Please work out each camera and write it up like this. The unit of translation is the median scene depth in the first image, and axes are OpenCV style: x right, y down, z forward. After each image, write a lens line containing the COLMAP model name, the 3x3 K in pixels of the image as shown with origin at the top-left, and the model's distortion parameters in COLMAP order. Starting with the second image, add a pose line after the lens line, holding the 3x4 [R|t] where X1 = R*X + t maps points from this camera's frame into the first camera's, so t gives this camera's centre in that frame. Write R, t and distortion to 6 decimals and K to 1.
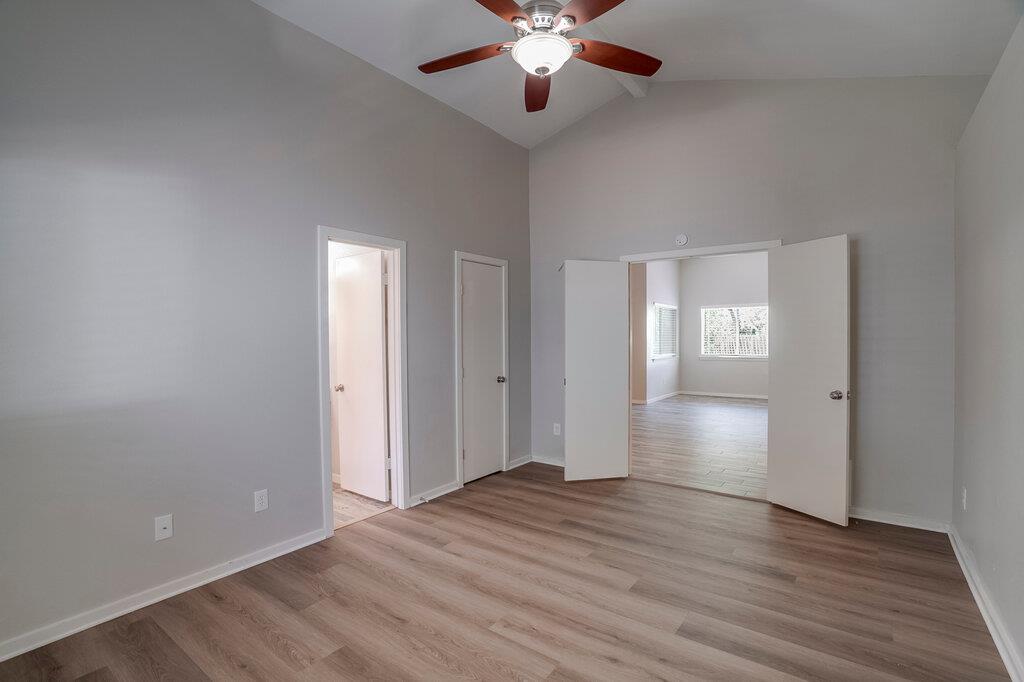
lens RADIAL K [[466.4, 0, 512.0], [0, 466.4, 341.0], [0, 0, 1]] dist [-0.057484, 0.022831]
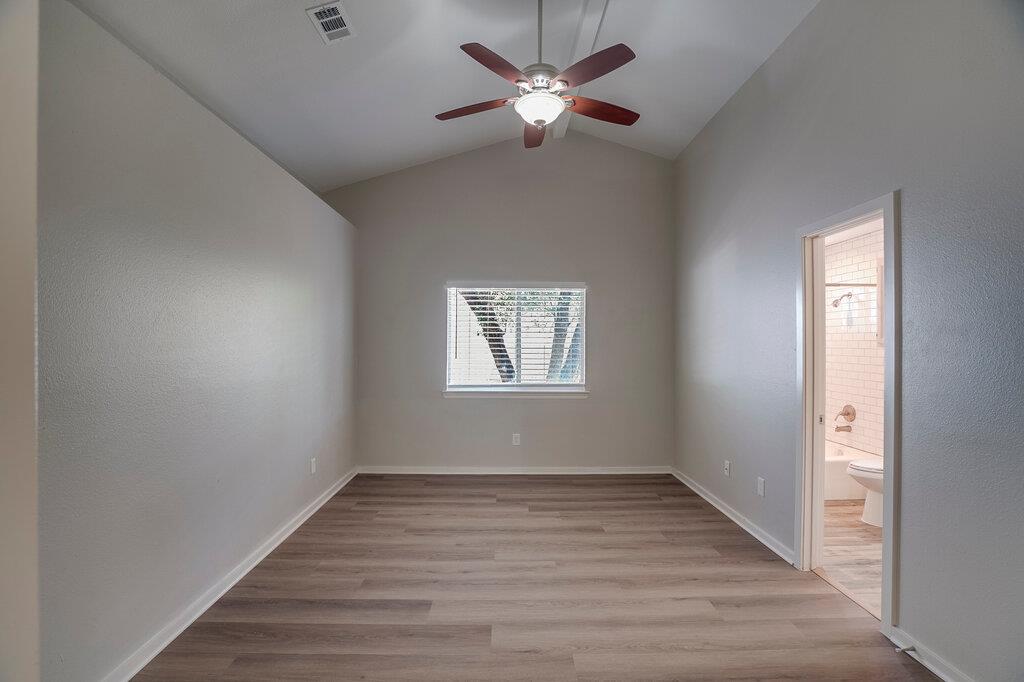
lens RADIAL K [[466.4, 0, 512.0], [0, 466.4, 341.0], [0, 0, 1]] dist [-0.057484, 0.022831]
pose [[-0.785728, 0.006178, -0.618541, 0.852948], [0.002873, 0.999976, 0.006337, -0.046854], [0.618565, 0.003202, -0.785727, 1.886905]]
